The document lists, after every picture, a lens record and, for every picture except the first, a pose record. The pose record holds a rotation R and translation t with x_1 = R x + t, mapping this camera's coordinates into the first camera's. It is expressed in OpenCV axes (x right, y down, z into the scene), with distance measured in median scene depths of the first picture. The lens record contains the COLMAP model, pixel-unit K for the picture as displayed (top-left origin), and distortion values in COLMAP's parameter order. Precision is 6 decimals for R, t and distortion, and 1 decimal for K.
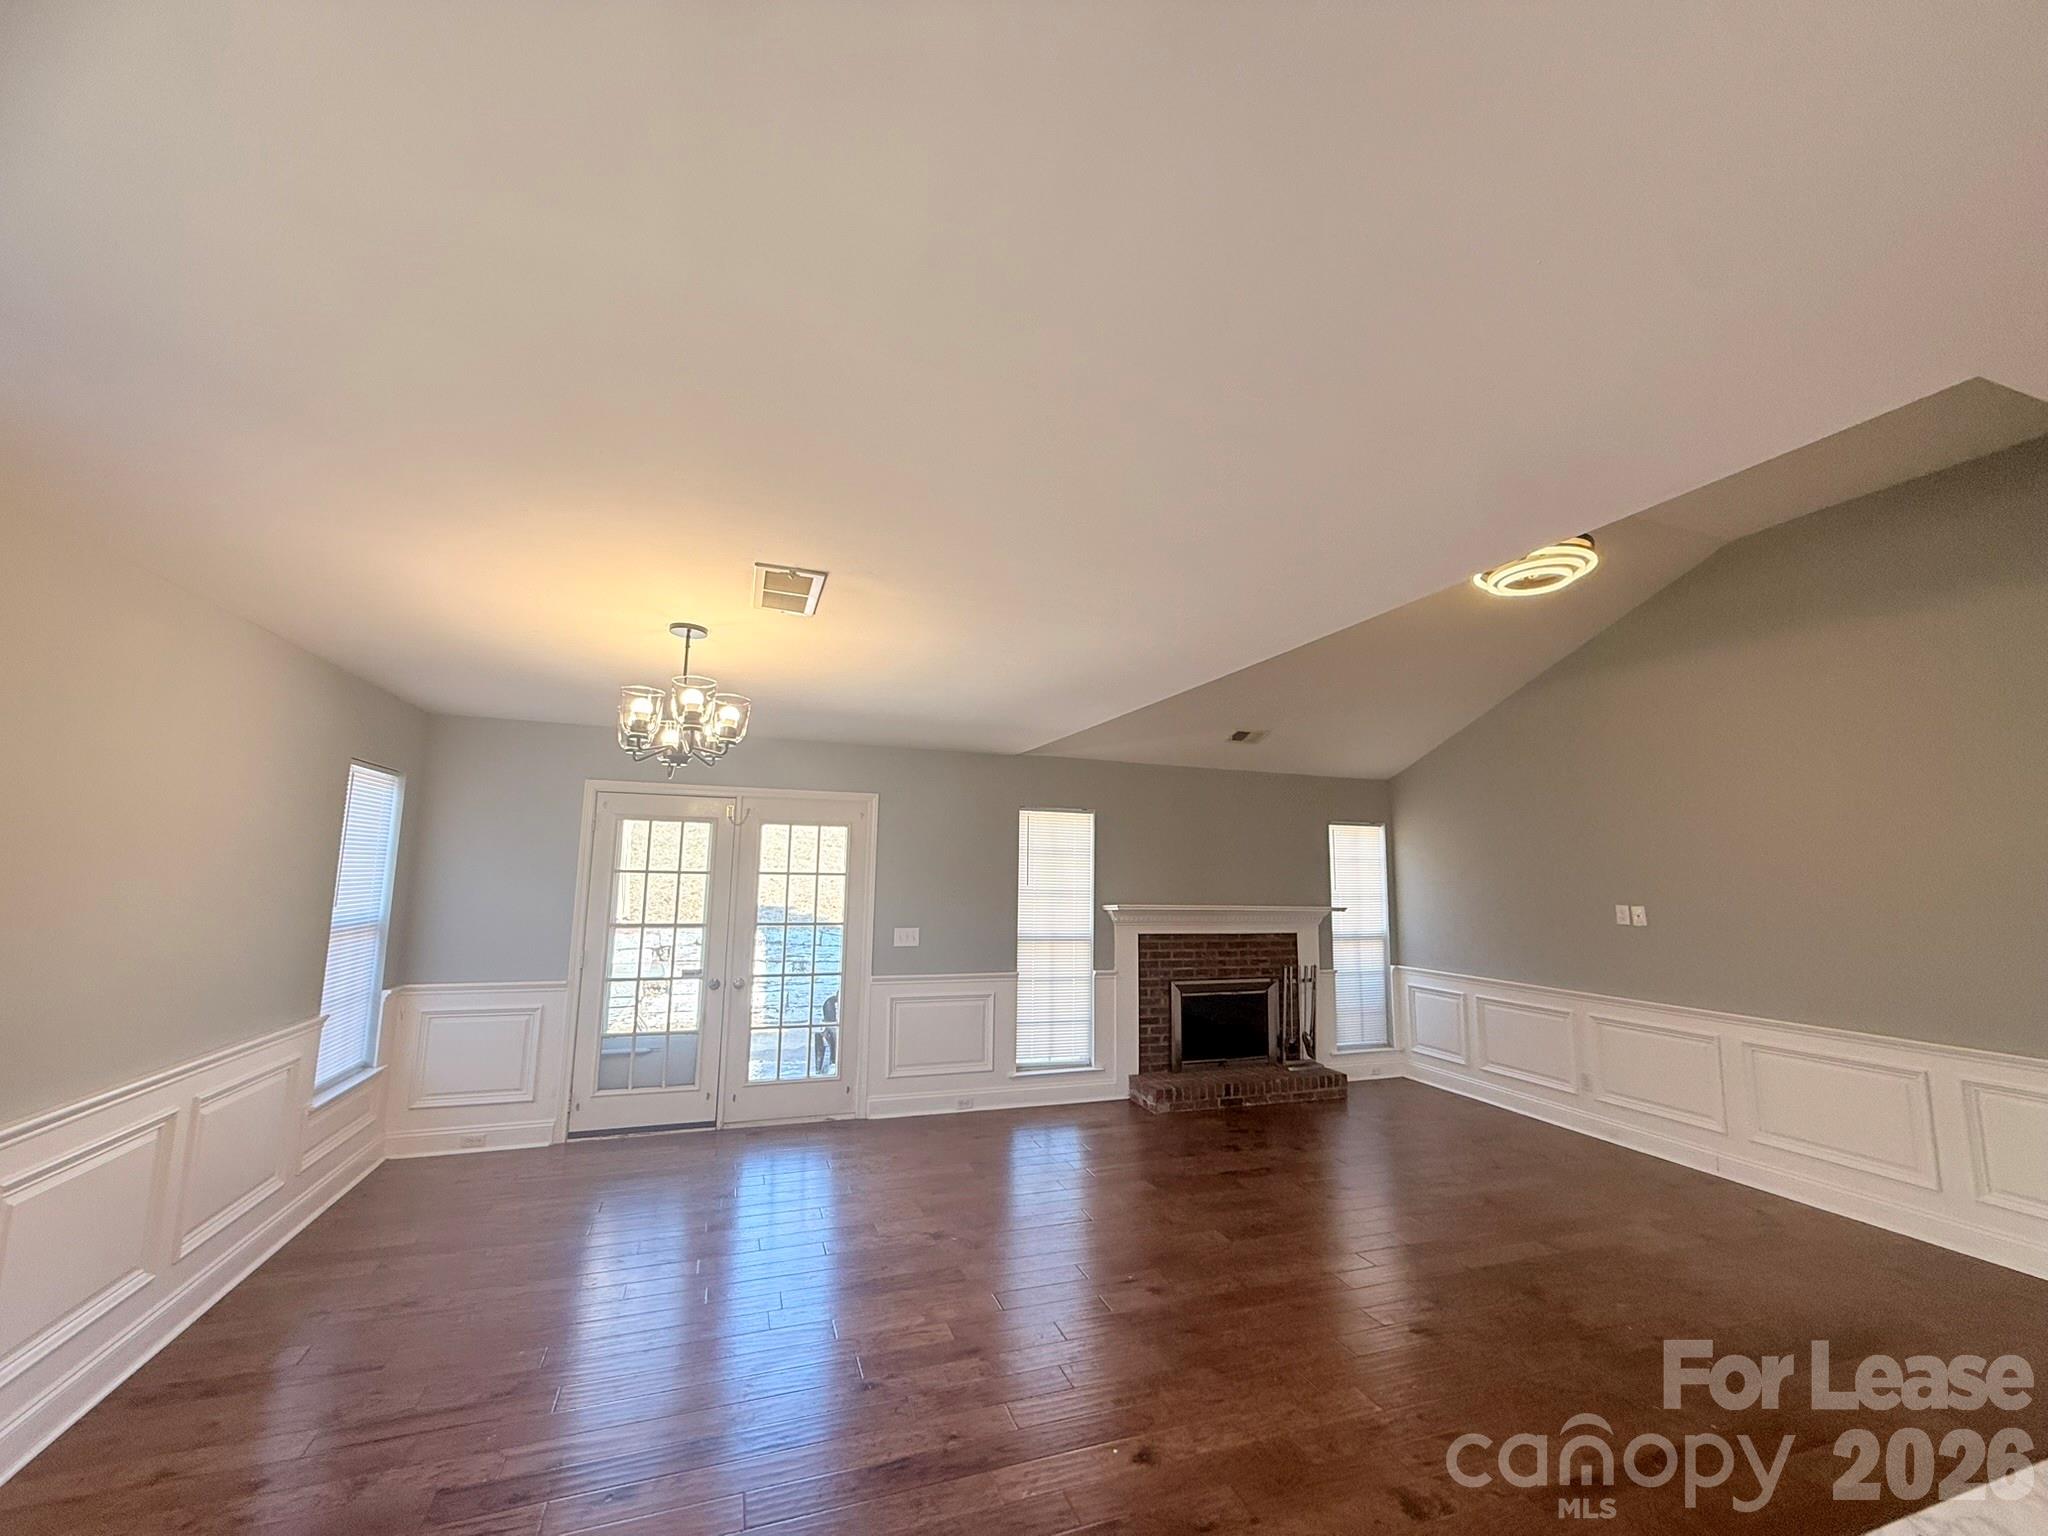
lens RADIAL K [[808.0, 0, 1022.5], [0, 808.0, 770.9], [0, 0, 1]] dist [0.000154, 0.000259]
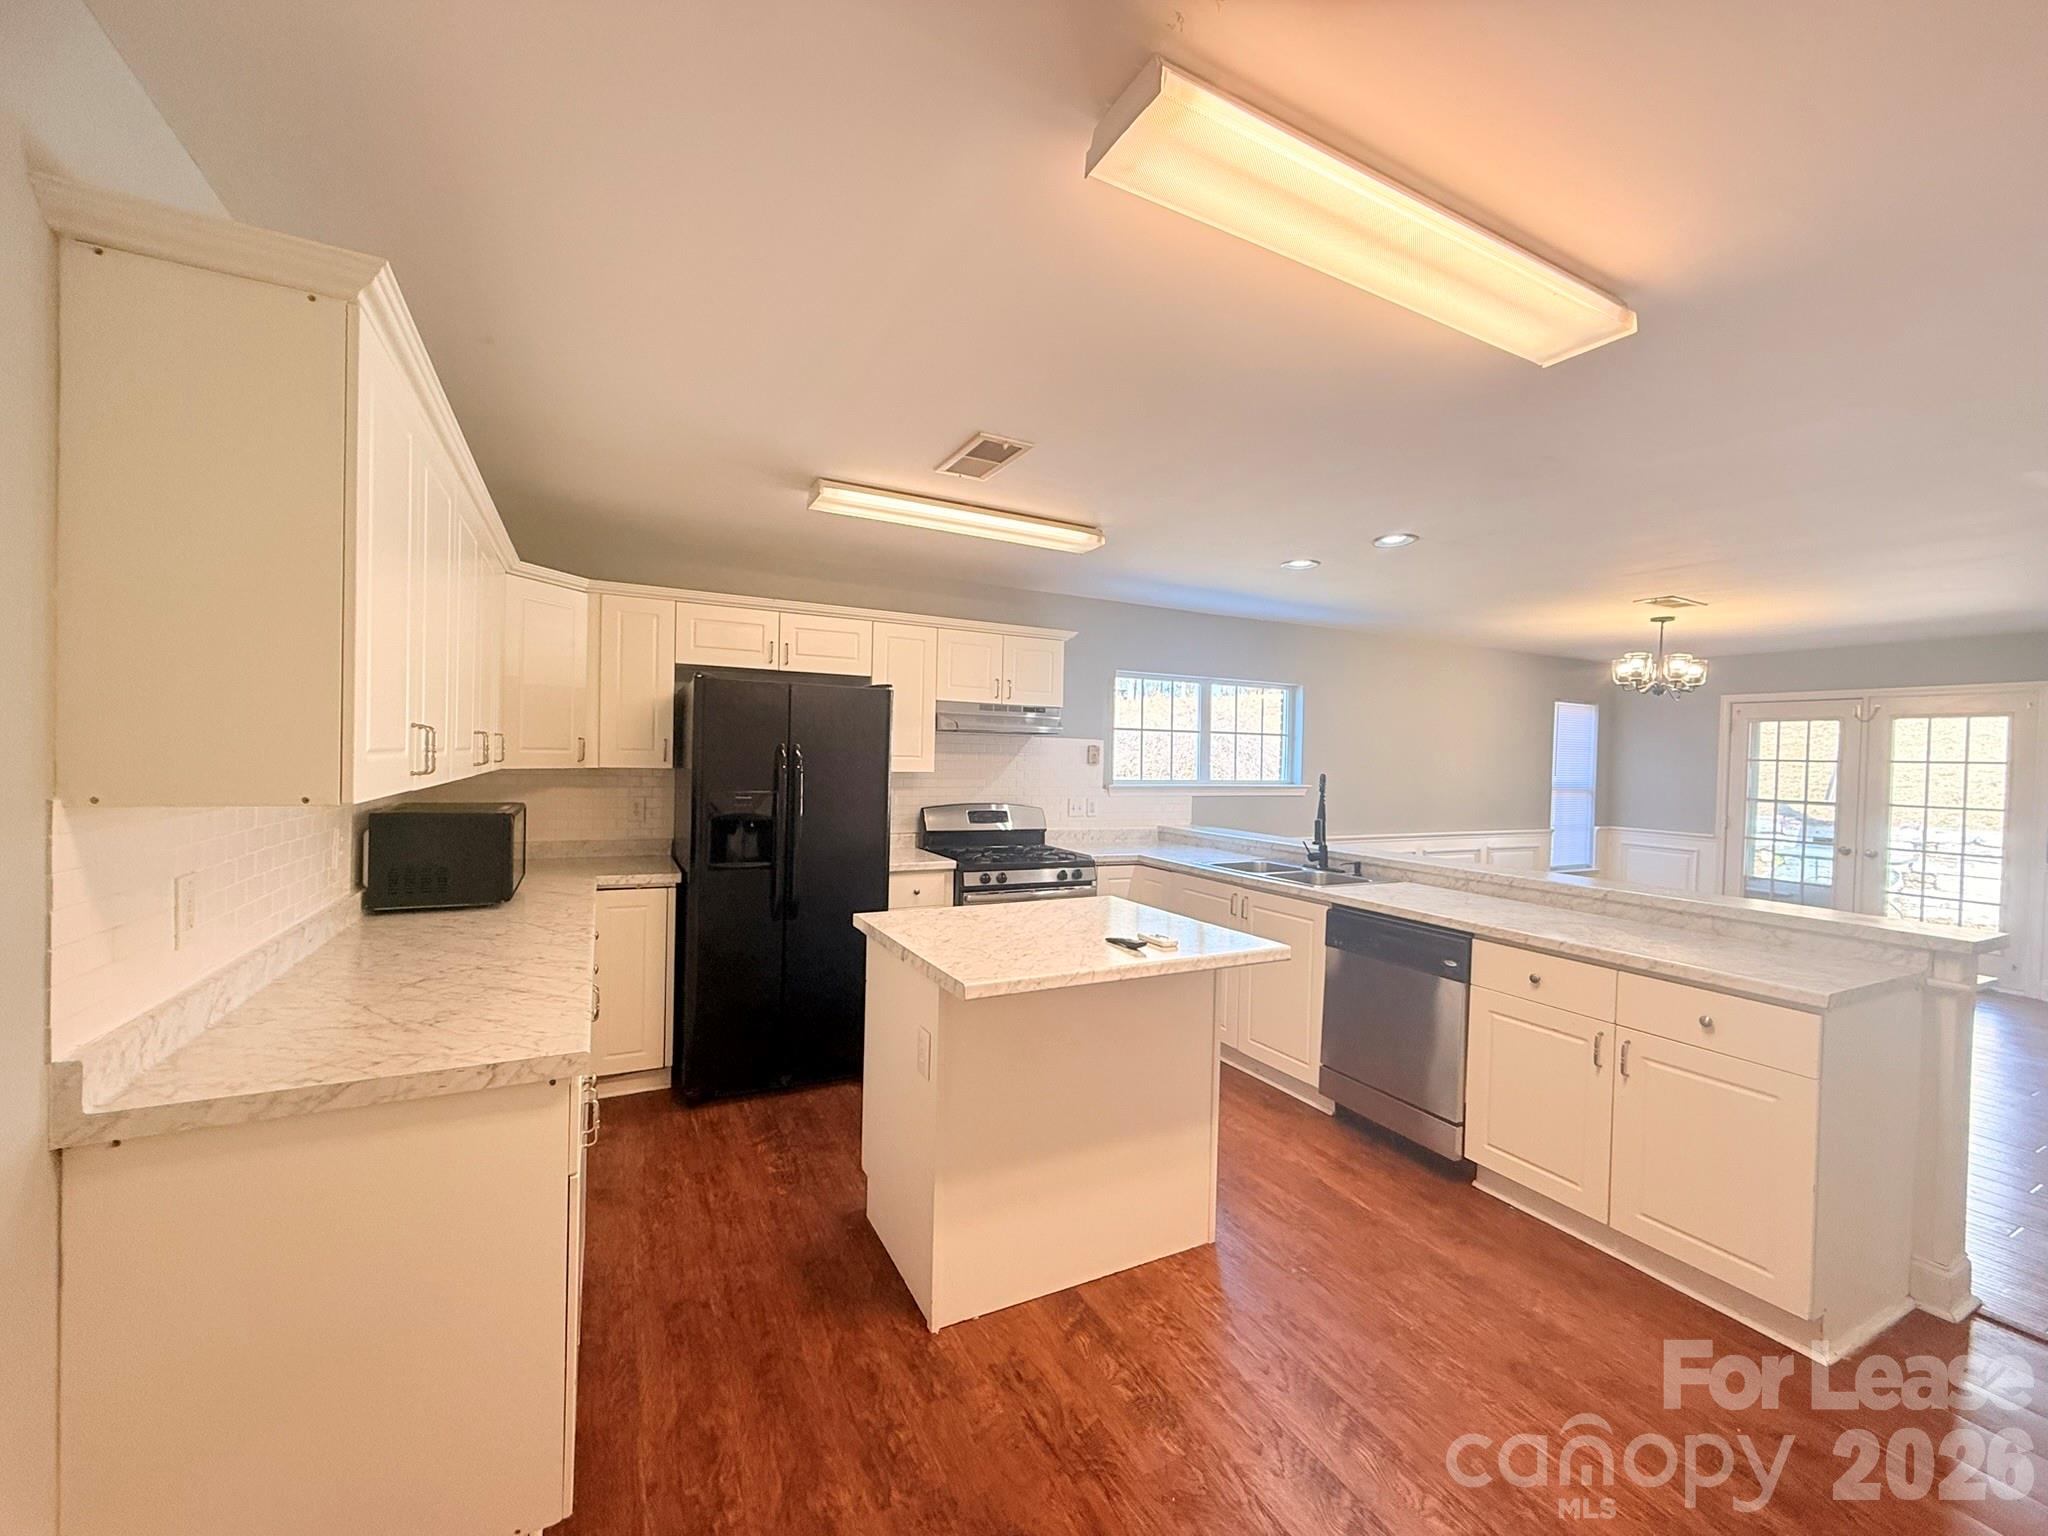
lens RADIAL K [[808.0, 0, 1020.6], [0, 808.0, 762.9], [0, 0, 1]] dist [0.000154, 0.000259]
pose [[0.161646, 0.009463, -0.986803, 0.644350], [0.112436, 0.993266, 0.027942, -0.046432], [0.980423, -0.115469, 0.159494, -0.423481]]
